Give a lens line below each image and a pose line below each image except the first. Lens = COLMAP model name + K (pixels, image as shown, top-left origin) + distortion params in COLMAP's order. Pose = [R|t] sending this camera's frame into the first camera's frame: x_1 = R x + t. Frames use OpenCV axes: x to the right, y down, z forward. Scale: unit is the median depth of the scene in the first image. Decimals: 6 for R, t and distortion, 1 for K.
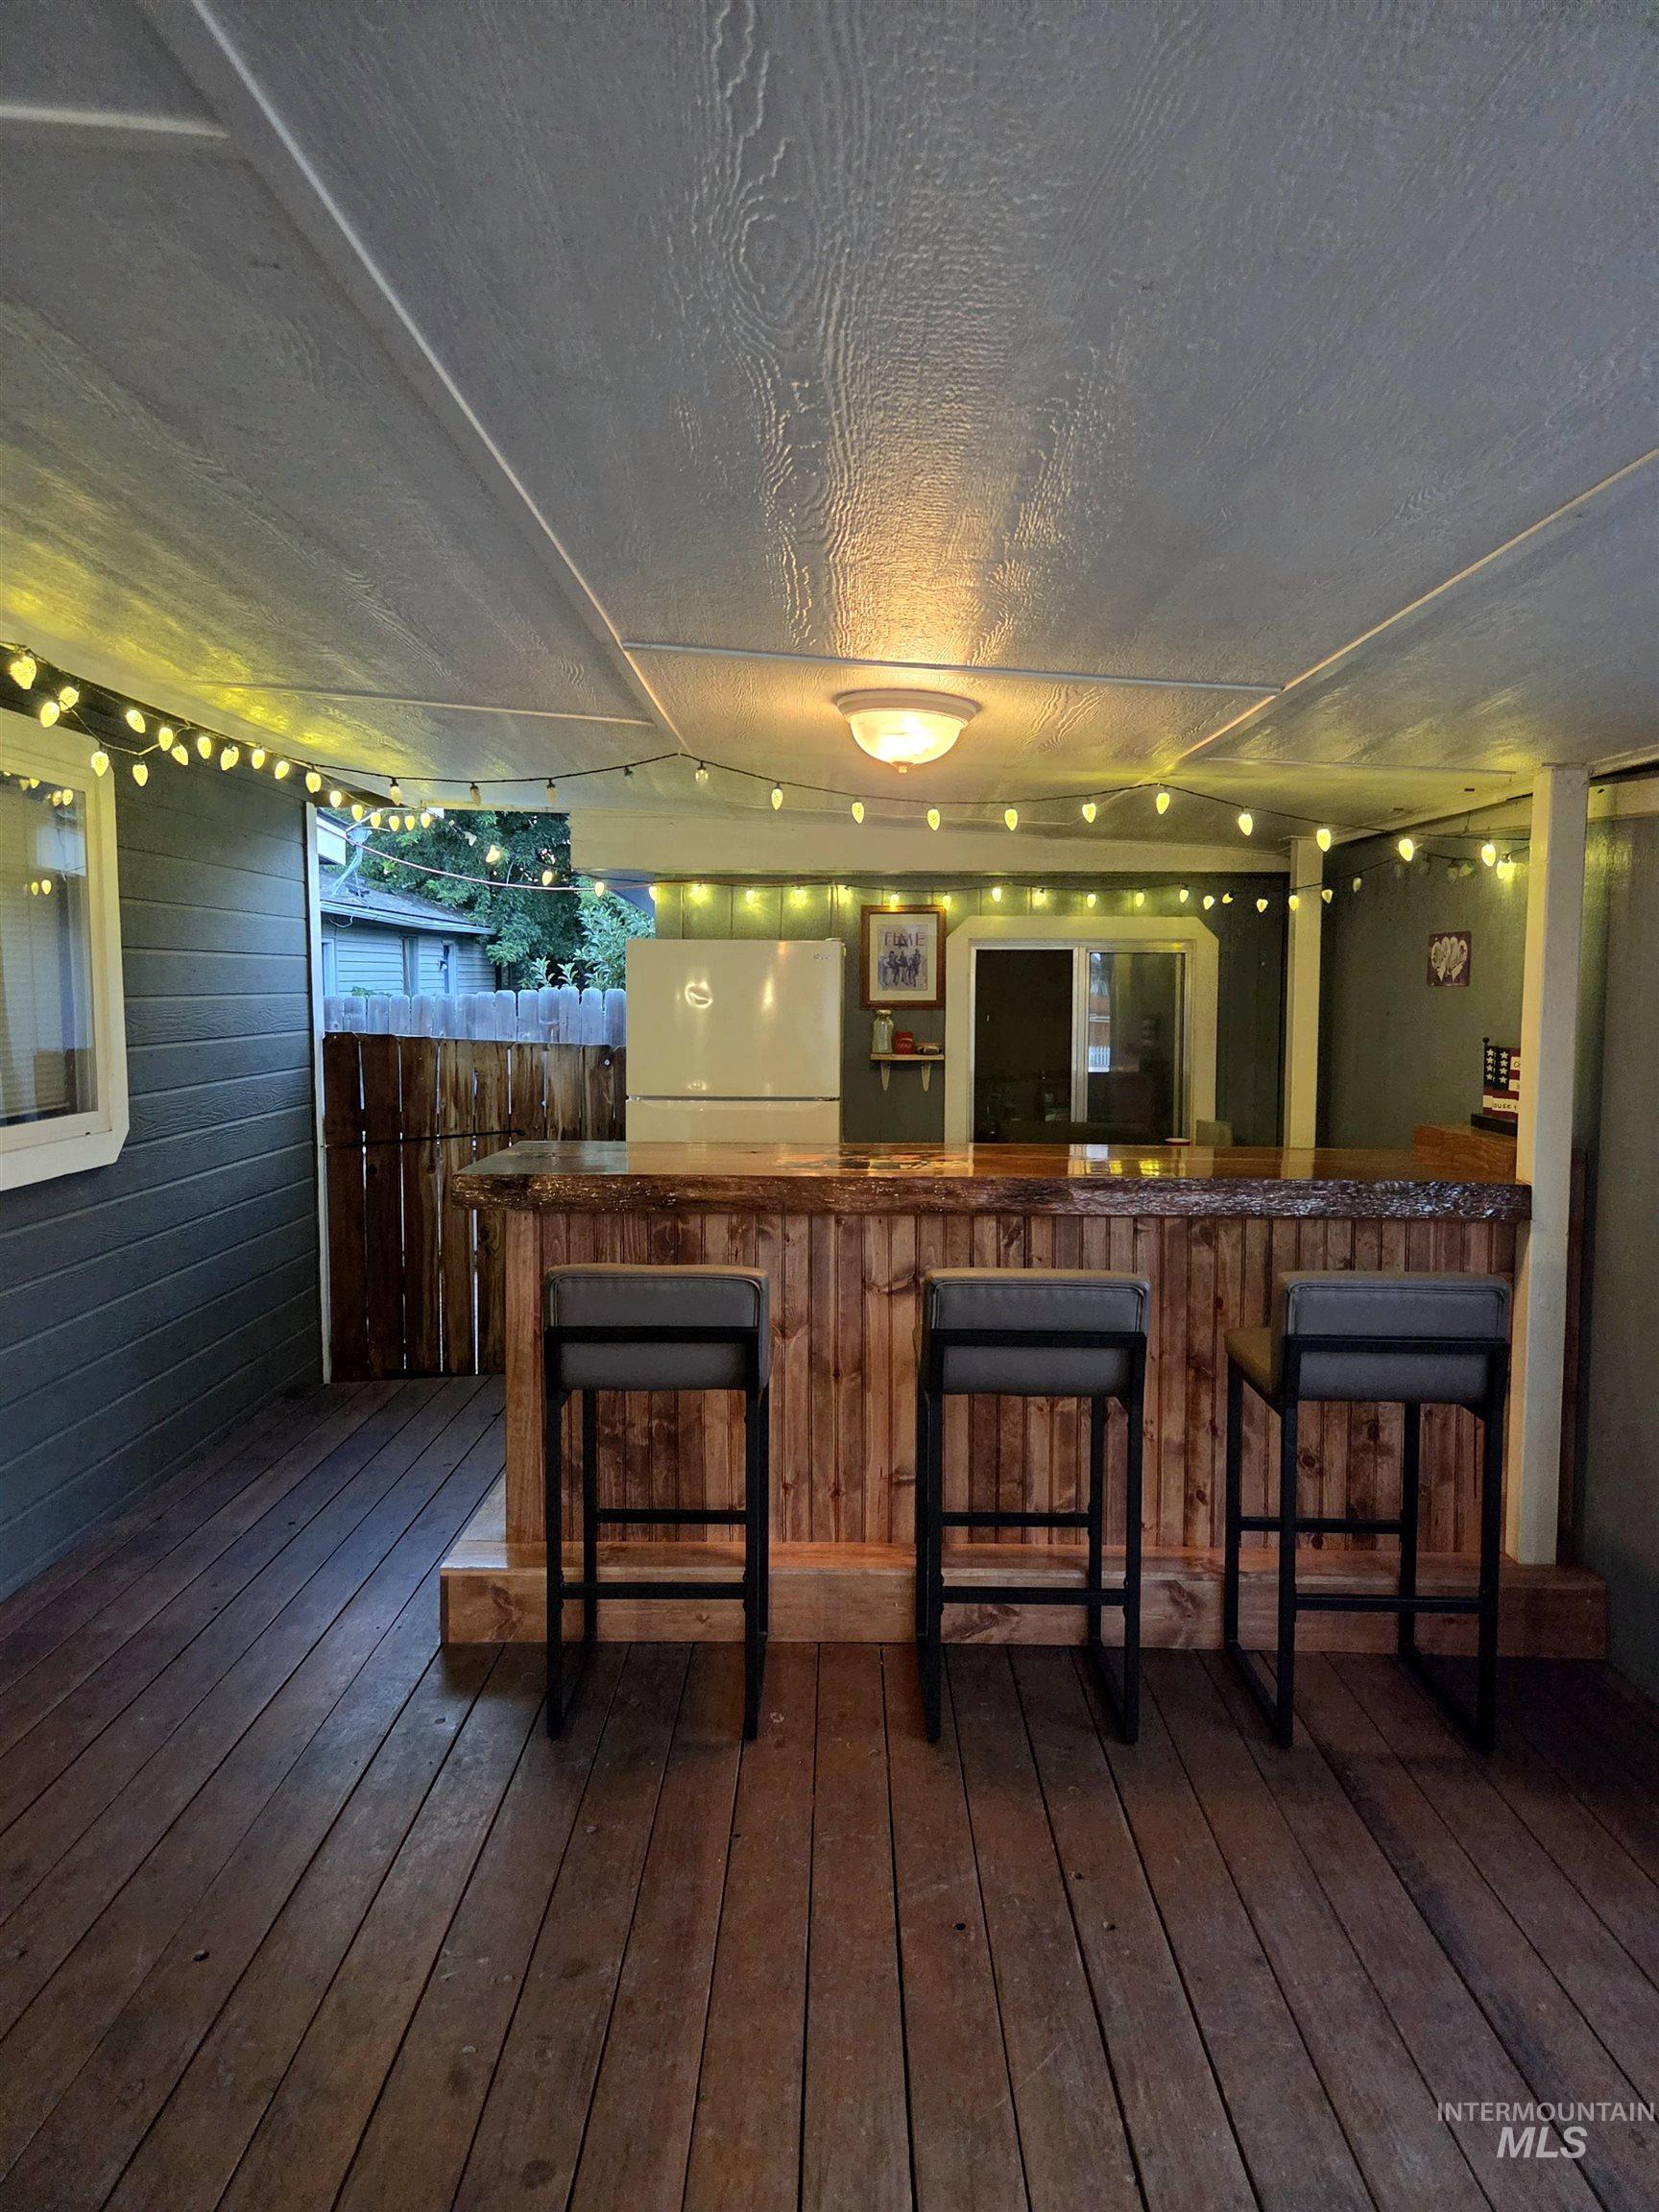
lens RADIAL K [[1483.3, 0, 825.9], [0, 1483.3, 1088.9], [0, 0, 1]] dist [0.054422, -0.000393]
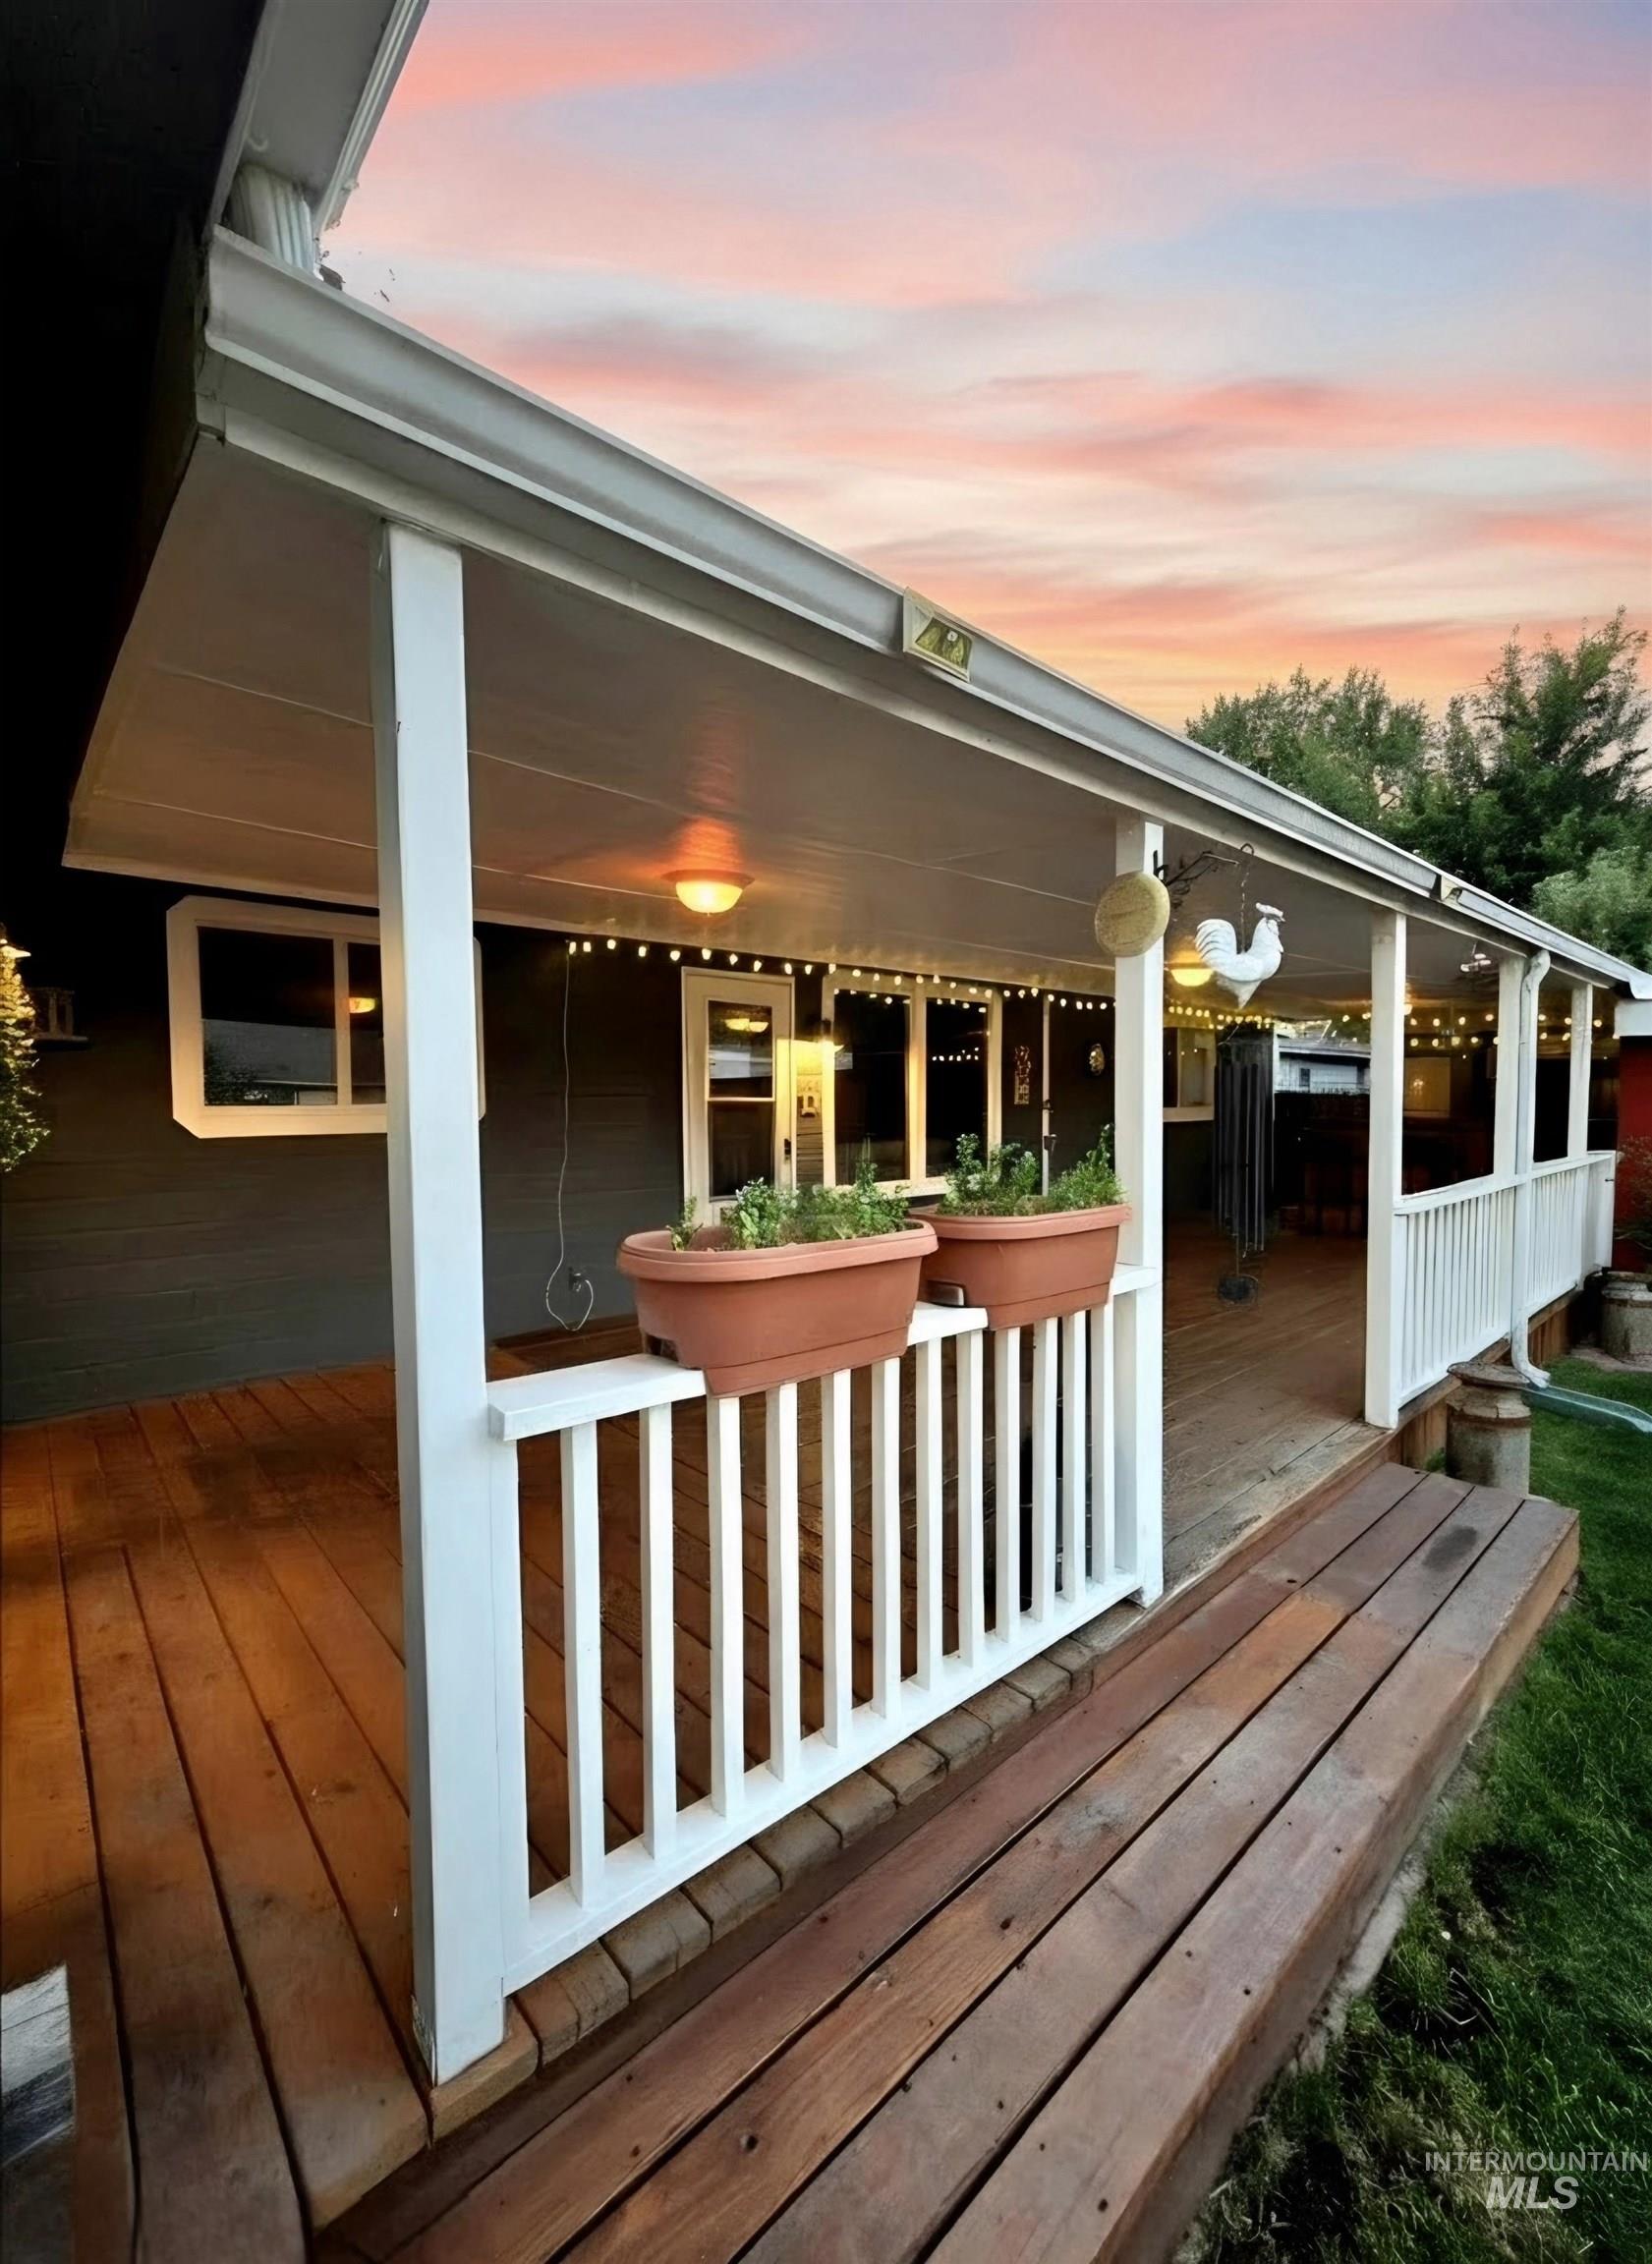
lens RADIAL K [[907.7, 0, 826.0], [0, 907.7, 1132.0], [0, 0, 1]] dist [0.000208, 0.000010]
pose [[0.668145, 0.011636, -0.743940, 0.783066], [-0.040654, 0.998955, -0.020888, 0.209062], [0.742919, 0.044200, 0.667920, -1.665937]]
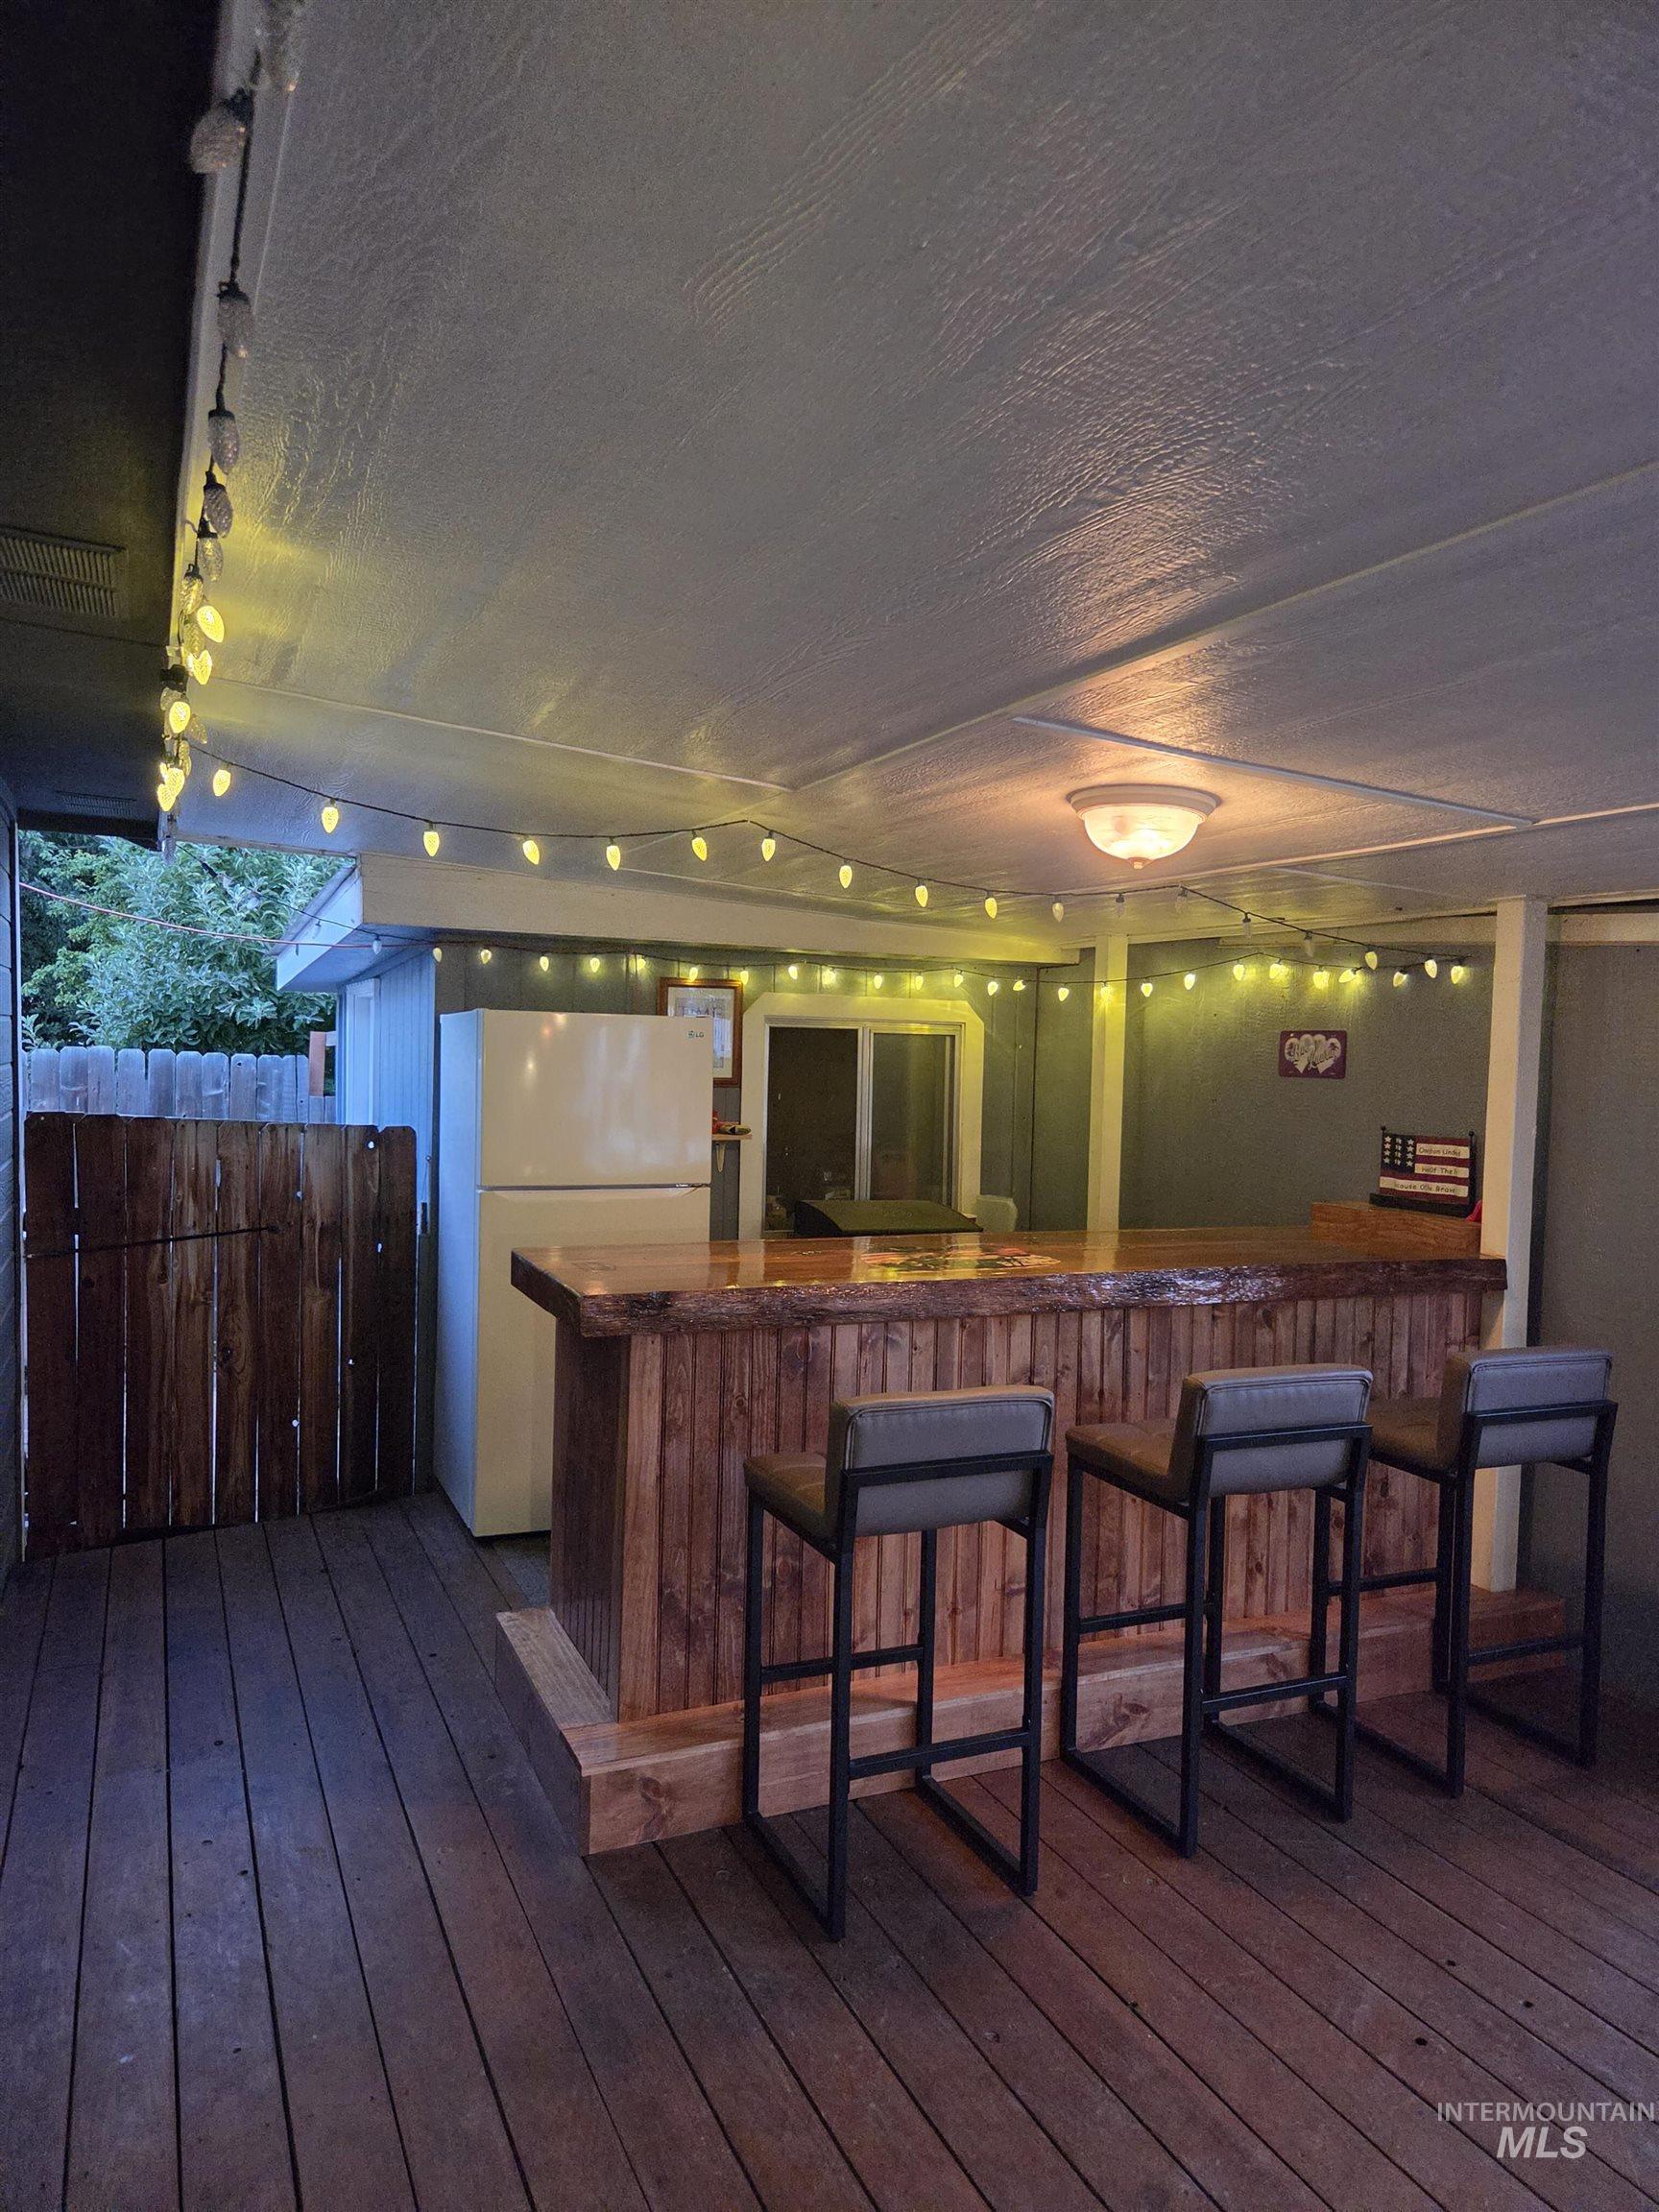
lens RADIAL K [[1485.7, 0, 836.6], [0, 1485.7, 1117.1], [0, 0, 1]] dist [0.044862, -0.001407]
pose [[0.911375, -0.000966, 0.411575, -0.451511], [0.009580, 0.999776, -0.018869, -0.026639], [-0.411465, 0.021139, 0.911180, 0.157781]]
